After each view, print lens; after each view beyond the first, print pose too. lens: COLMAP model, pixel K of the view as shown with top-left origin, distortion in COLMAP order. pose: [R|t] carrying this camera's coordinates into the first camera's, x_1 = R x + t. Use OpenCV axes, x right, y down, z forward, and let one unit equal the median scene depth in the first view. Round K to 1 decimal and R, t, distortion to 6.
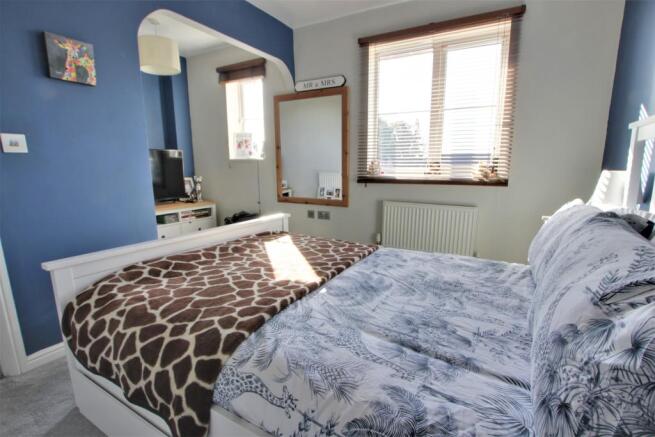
lens RADIAL K [[310.5, 0, 328.6], [0, 310.5, 221.7], [0, 0, 1]] dist [-0.028760, 0.002910]
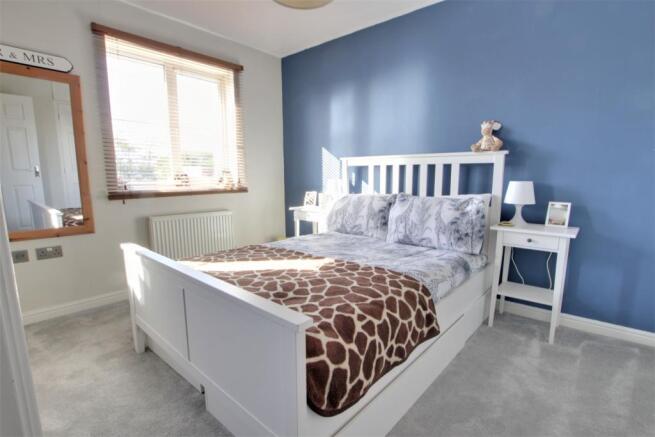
lens RADIAL K [[310.5, 0, 329.8], [0, 310.5, 222.1], [0, 0, 1]] dist [-0.028760, 0.002910]
pose [[0.210176, -0.138740, 0.967769, -0.712552], [0.177804, 0.978796, 0.101706, -0.061214], [-0.961359, 0.150697, 0.230388, 0.346678]]
